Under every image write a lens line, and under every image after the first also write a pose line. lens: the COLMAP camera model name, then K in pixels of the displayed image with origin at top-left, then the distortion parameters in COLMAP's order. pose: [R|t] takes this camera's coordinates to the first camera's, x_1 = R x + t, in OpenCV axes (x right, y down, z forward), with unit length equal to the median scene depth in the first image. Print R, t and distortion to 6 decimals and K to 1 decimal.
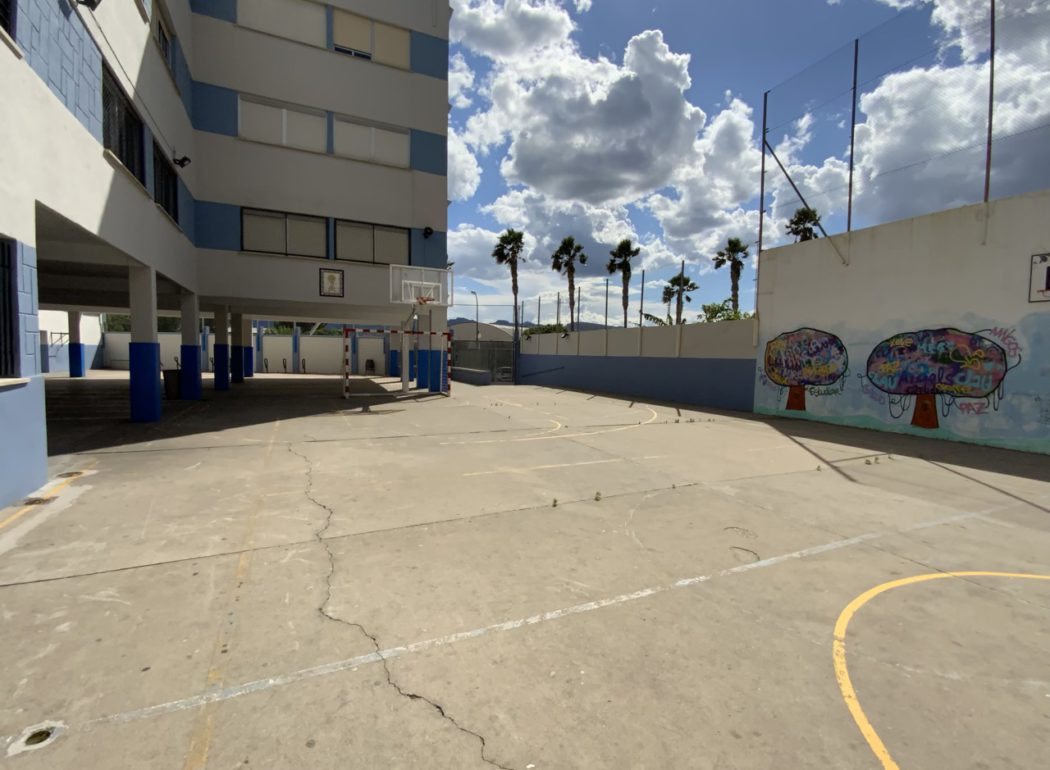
lens RADIAL K [[487.9, 0, 525.0], [0, 487.9, 380.4], [0, 0, 1]] dist [0.004833, 0.000376]
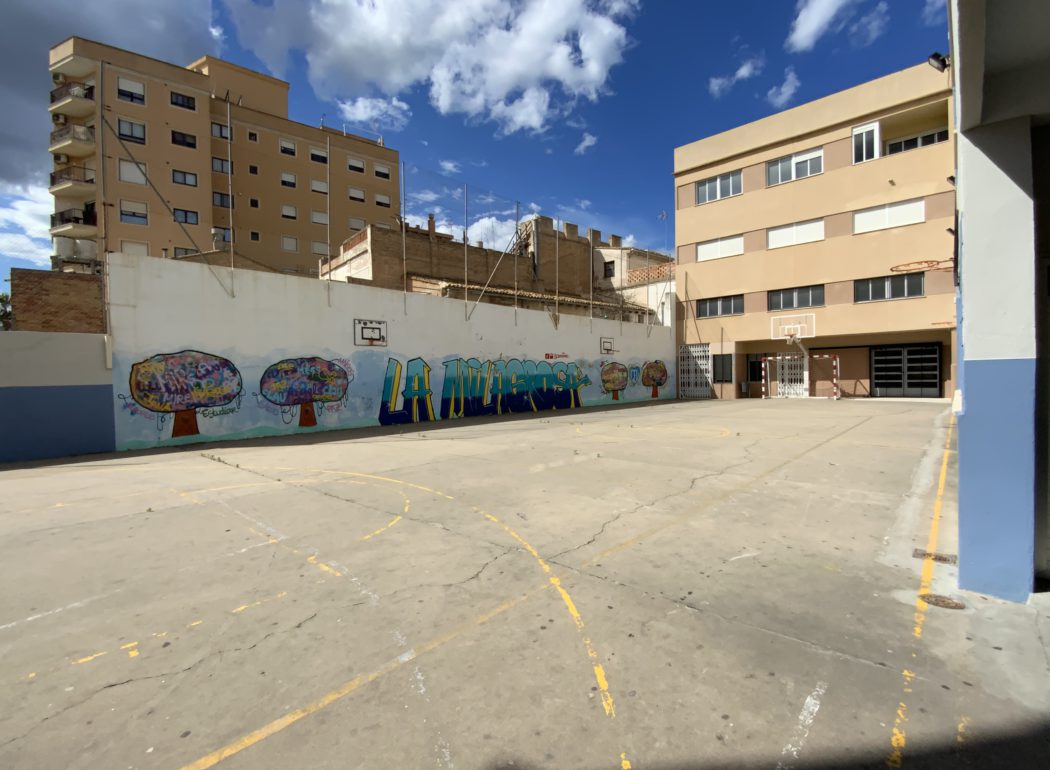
lens RADIAL K [[487.9, 0, 521.3], [0, 487.9, 382.8], [0, 0, 1]] dist [0.004833, 0.000376]
pose [[-0.366827, -0.021108, 0.930050, -0.663516], [0.066694, 0.996573, 0.048923, -0.052295], [-0.927895, 0.079975, -0.364162, 0.845246]]
